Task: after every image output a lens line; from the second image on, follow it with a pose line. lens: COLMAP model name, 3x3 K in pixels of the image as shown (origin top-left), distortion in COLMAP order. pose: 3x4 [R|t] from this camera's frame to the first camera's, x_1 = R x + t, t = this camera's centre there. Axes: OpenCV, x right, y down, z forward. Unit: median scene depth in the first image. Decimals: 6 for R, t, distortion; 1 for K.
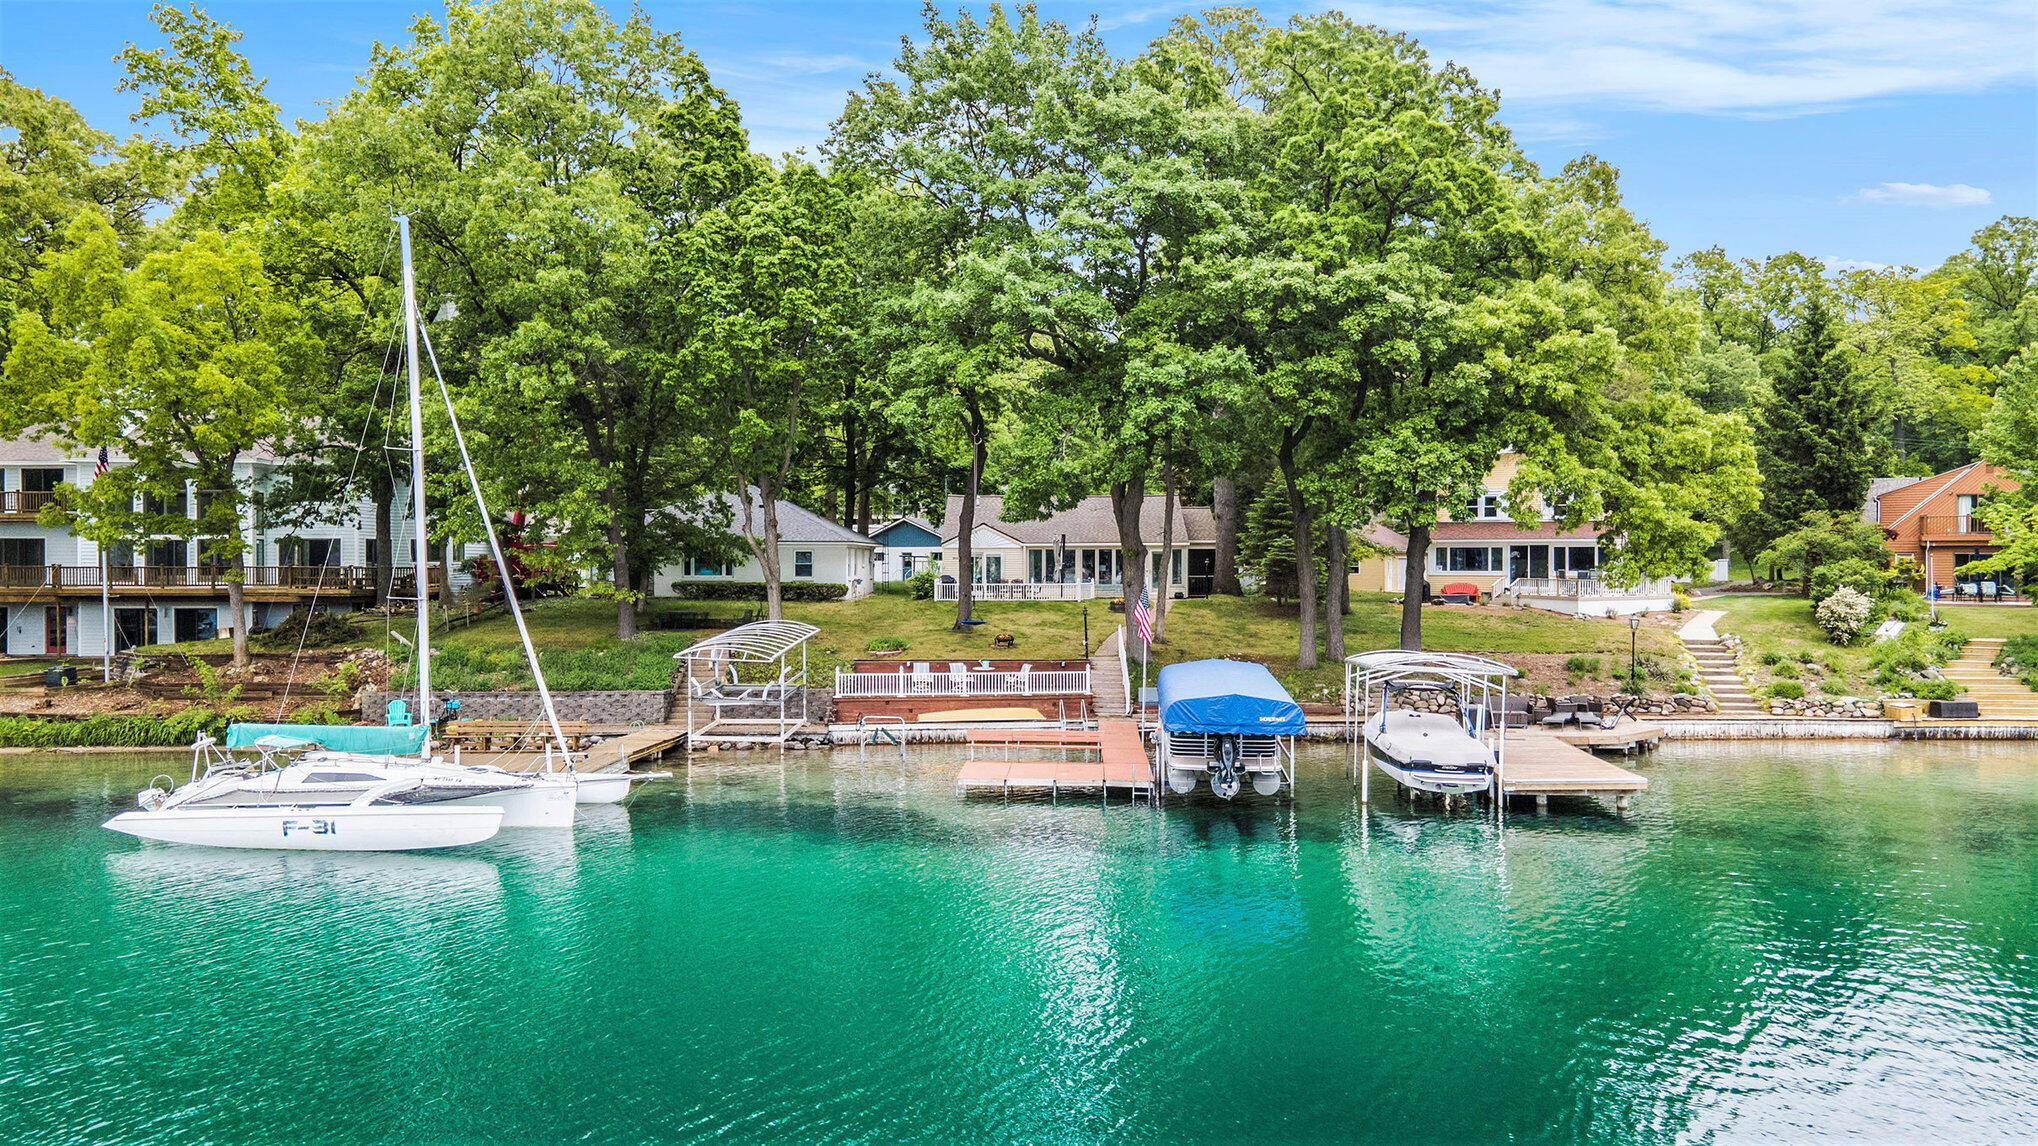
lens RADIAL K [[1431.2, 0, 1025.8], [0, 1431.2, 533.3], [0, 0, 1]] dist [0.066665, 0.000342]
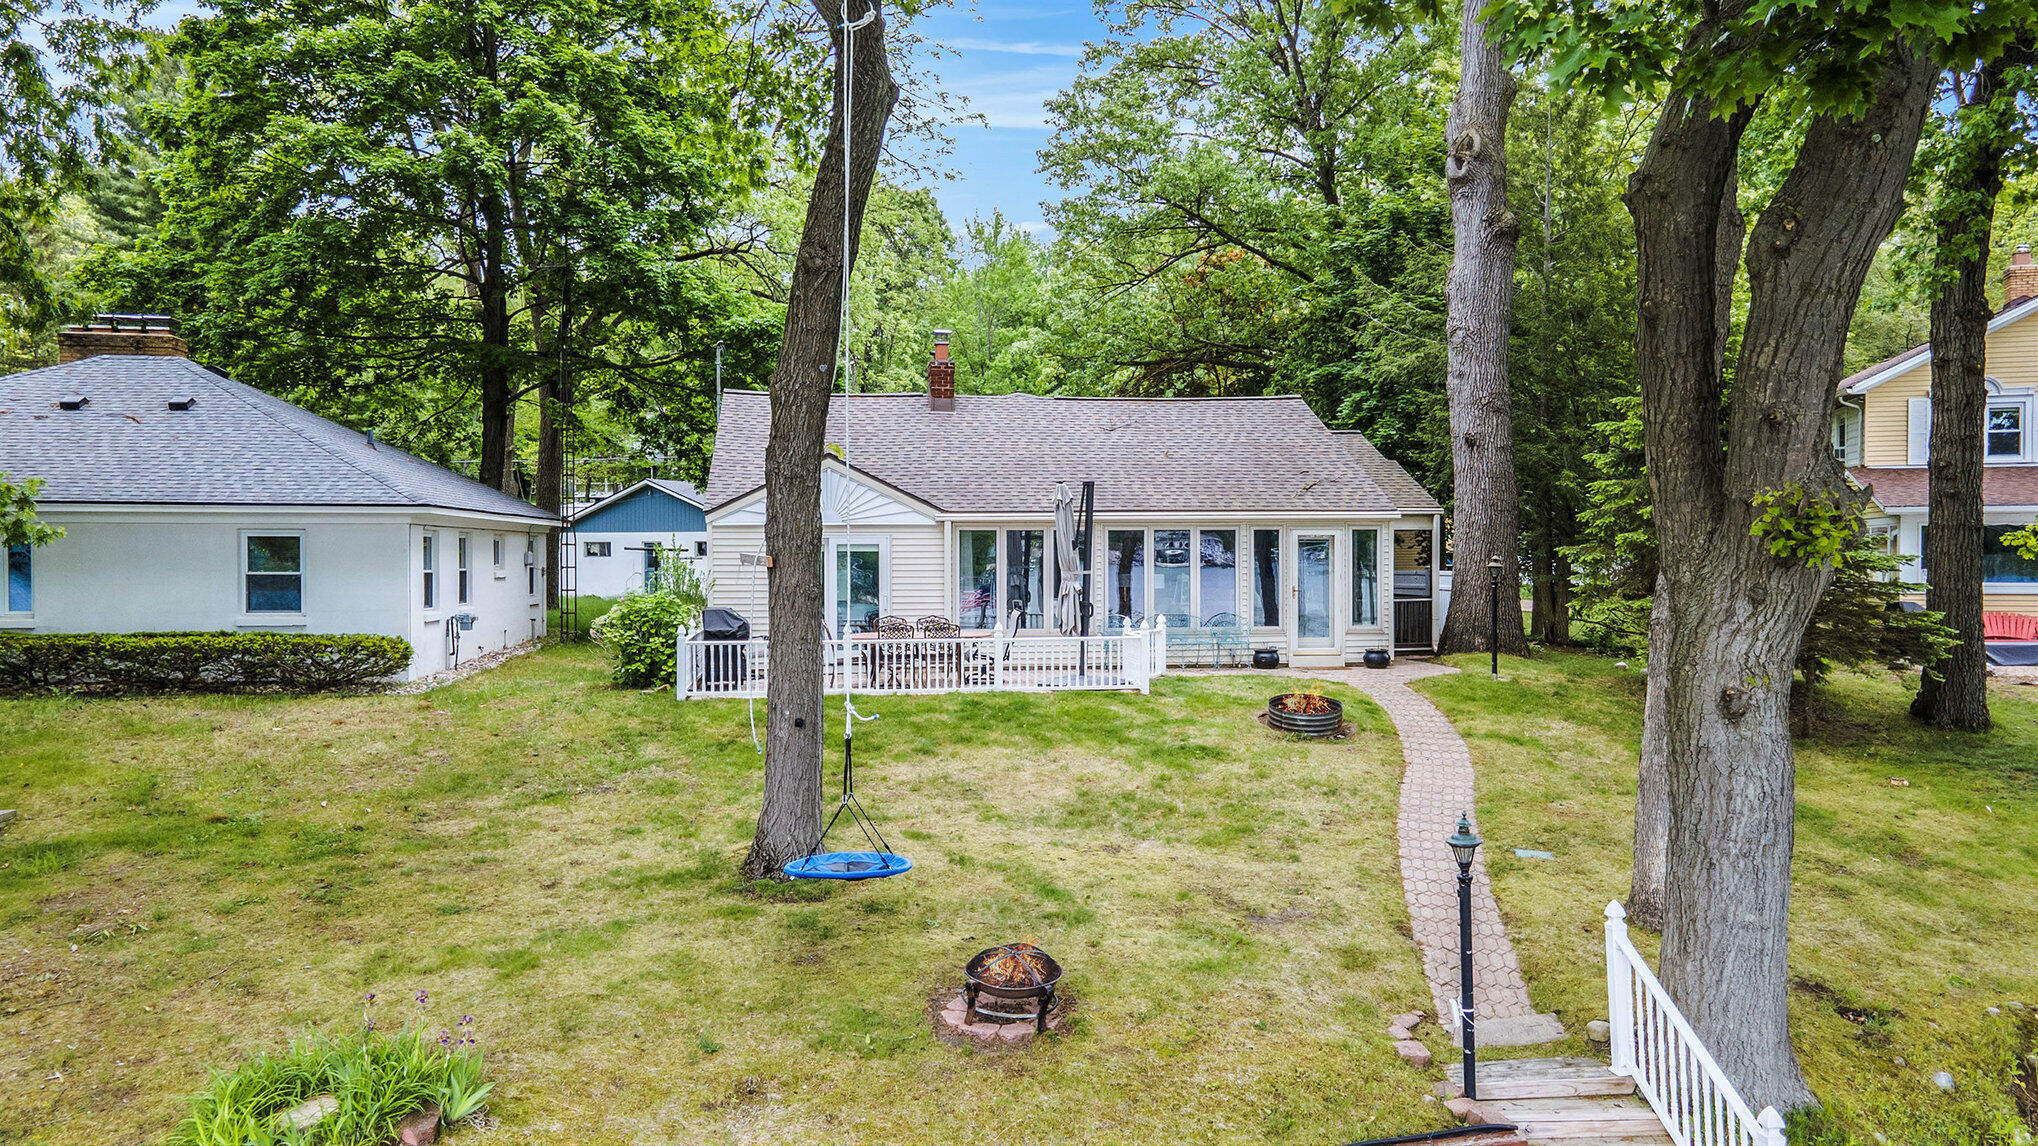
lens RADIAL K [[1442.2, 0, 1019.0], [0, 1442.2, 573.0], [0, 0, 1]] dist [0.000178, 0.001193]
pose [[0.989319, -0.004488, 0.145696, -0.047424], [-0.000428, 0.999432, 0.033695, 0.013569], [-0.145764, -0.033397, 0.988755, 0.890452]]
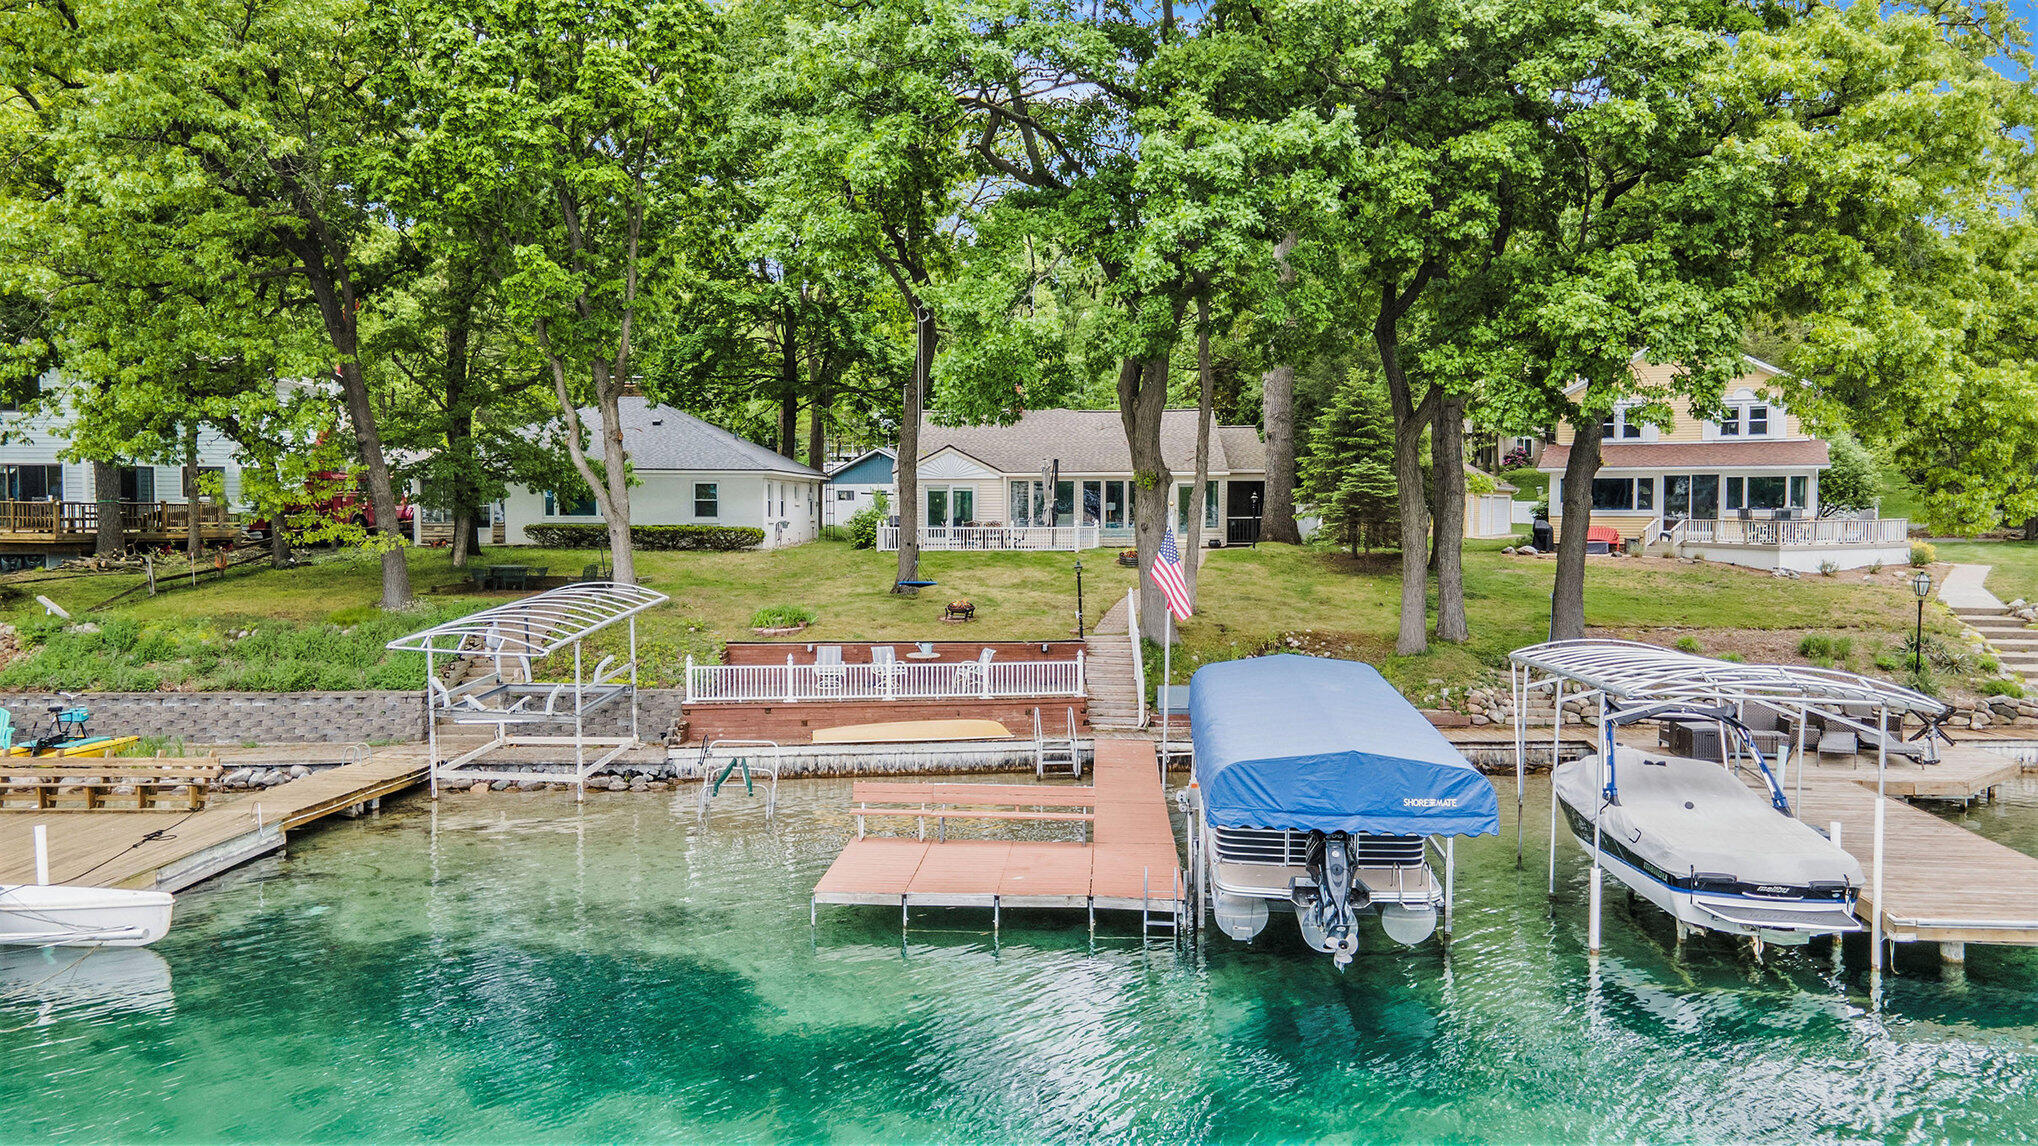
lens RADIAL K [[1442.2, 0, 1019.0], [0, 1442.2, 573.0], [0, 0, 1]] dist [0.000178, 0.001193]
pose [[0.999817, 0.000839, -0.019104, 0.028432], [0.000420, 0.997834, 0.065775, 0.013395], [0.019117, -0.065771, 0.997652, 0.354258]]
